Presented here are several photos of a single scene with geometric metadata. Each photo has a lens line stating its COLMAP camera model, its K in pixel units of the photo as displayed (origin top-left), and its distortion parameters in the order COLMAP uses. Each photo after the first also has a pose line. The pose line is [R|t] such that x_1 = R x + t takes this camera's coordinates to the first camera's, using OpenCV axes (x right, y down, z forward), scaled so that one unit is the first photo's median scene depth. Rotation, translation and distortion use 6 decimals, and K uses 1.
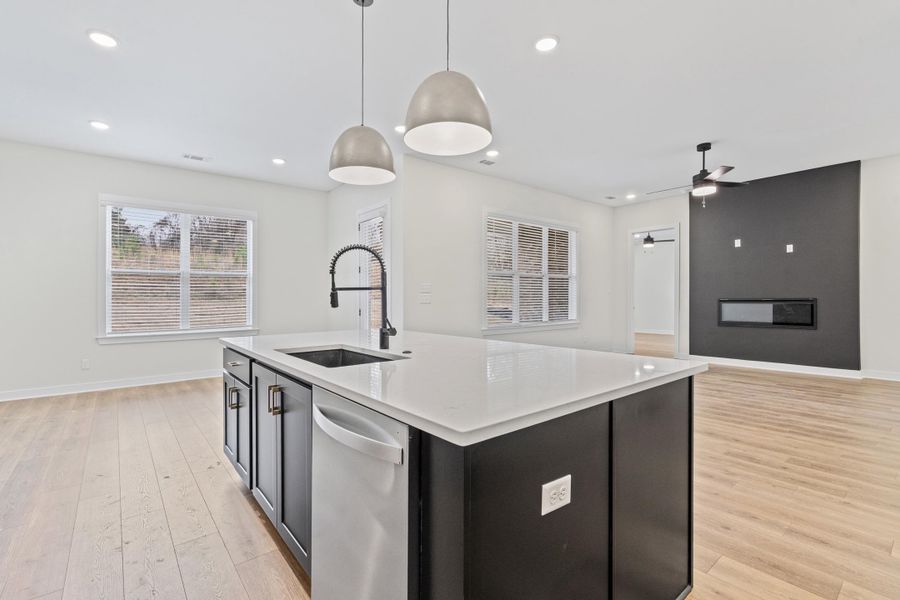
lens RADIAL K [[405.2, 0, 450.0], [0, 405.2, 300.0], [0, 0, 1]] dist [0.002070, 0.000286]
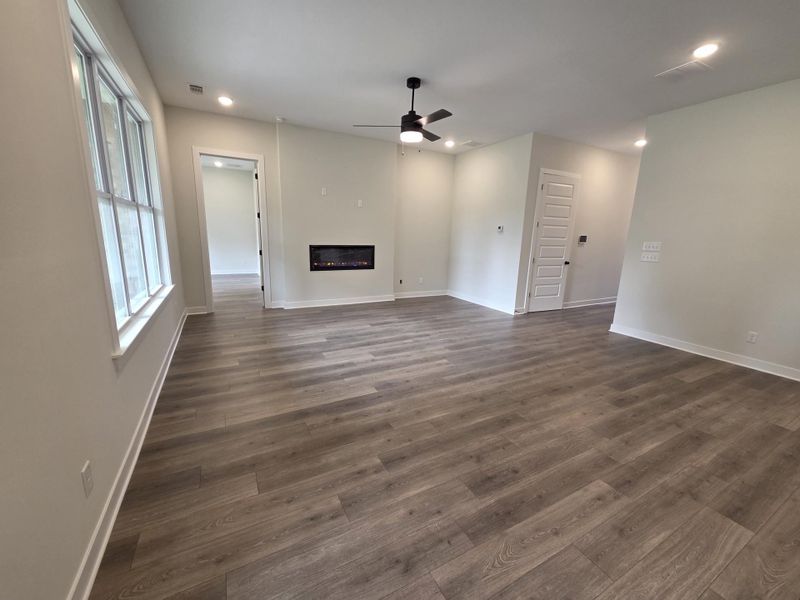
lens RADIAL K [[329.0, 0, 398.2], [0, 329.0, 301.8], [0, 0, 1]] dist [0.007708, -0.000074]
pose [[0.196567, -0.193251, 0.961257, -0.175693], [-0.024251, 0.979126, 0.201802, -0.053319], [-0.980191, -0.062979, 0.187777, 0.863269]]
